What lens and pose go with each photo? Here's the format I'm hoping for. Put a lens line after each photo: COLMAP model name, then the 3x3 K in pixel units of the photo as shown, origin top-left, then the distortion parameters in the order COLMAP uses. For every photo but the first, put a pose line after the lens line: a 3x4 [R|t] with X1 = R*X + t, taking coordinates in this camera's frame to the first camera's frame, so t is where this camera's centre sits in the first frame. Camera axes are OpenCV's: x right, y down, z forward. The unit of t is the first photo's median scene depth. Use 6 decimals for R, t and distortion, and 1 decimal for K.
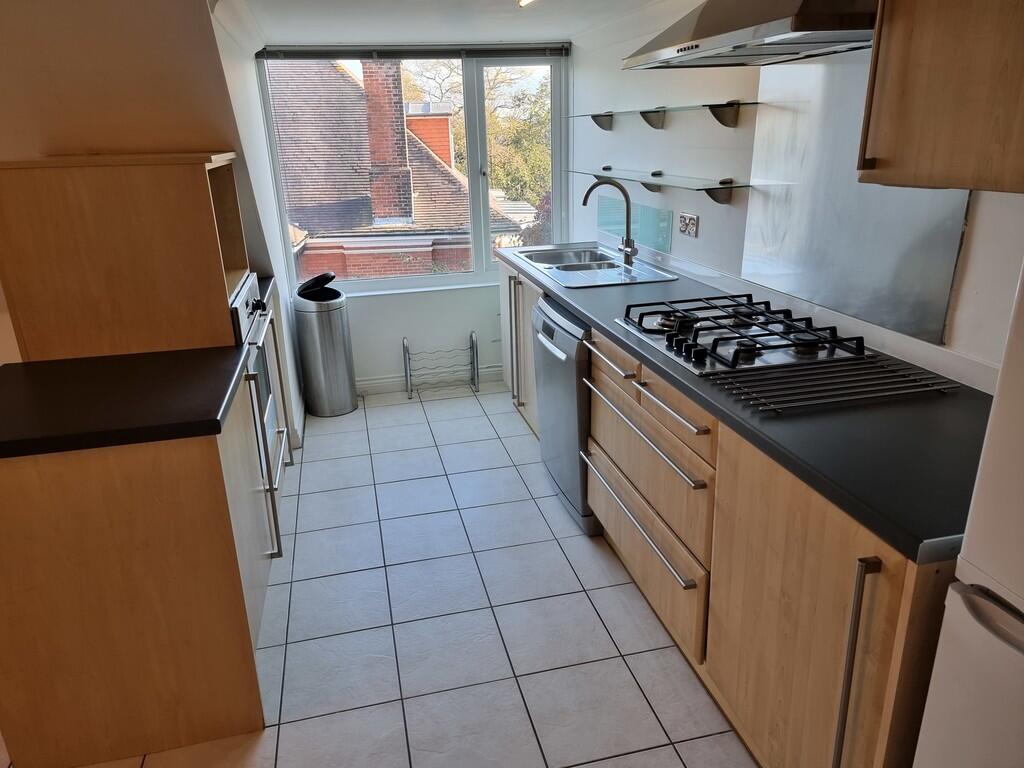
lens RADIAL K [[707.8, 0, 505.9], [0, 707.8, 379.0], [0, 0, 1]] dist [0.065098, -0.015332]
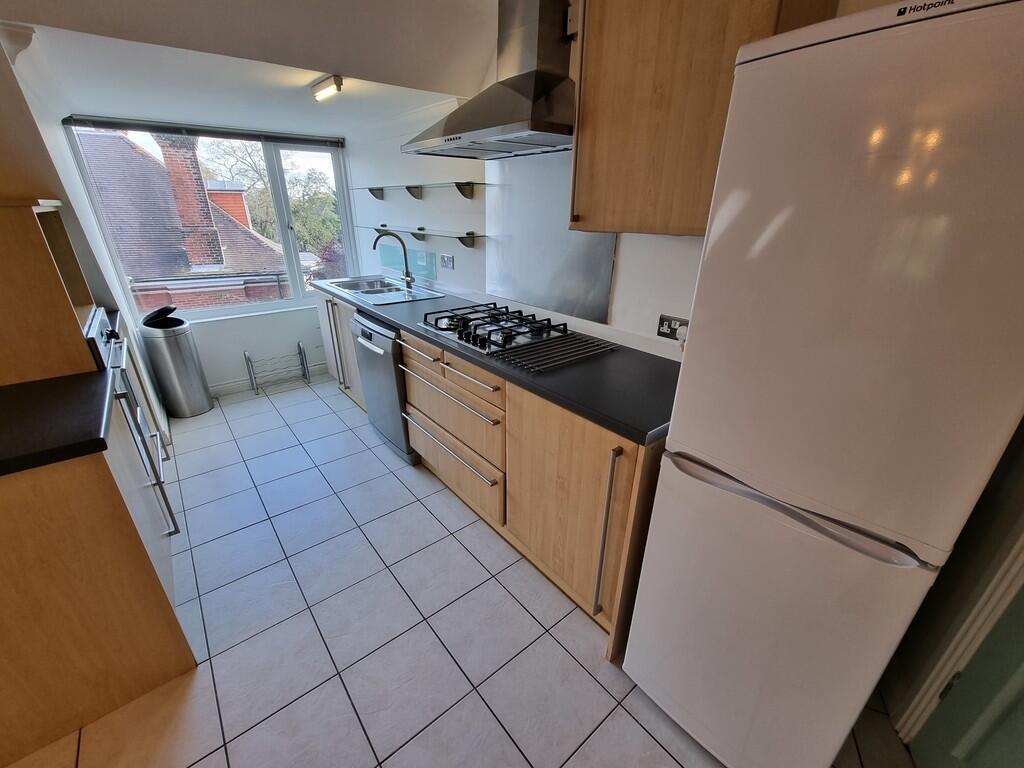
lens RADIAL K [[421.8, 0, 509.9], [0, 421.8, 395.0], [0, 0, 1]] dist [-0.007029, 0.001156]
pose [[0.898949, -0.142574, 0.414201, -0.058144], [0.108734, 0.988584, 0.104297, -0.005424], [-0.424343, -0.048720, 0.904190, 0.089605]]
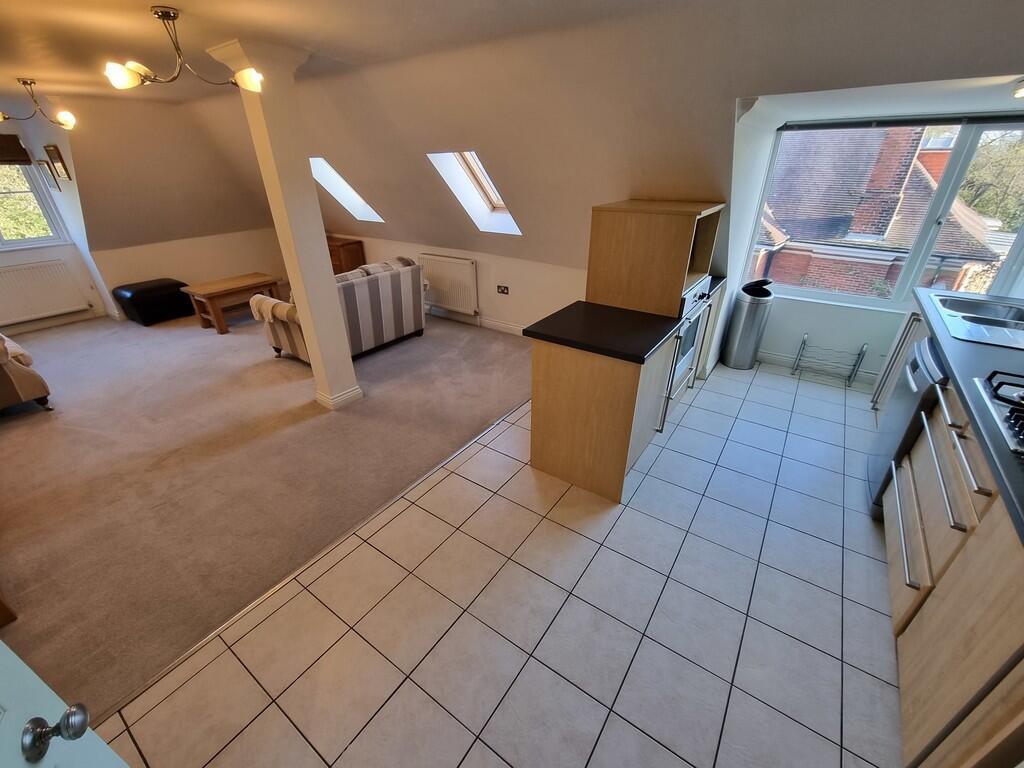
lens RADIAL K [[421.8, 0, 512.4], [0, 421.8, 394.8], [0, 0, 1]] dist [-0.007029, 0.001156]
pose [[0.669166, 0.379490, -0.638908, 0.086706], [-0.255951, 0.924866, 0.281267, -0.052294], [0.697643, -0.024685, 0.716020, -0.059261]]
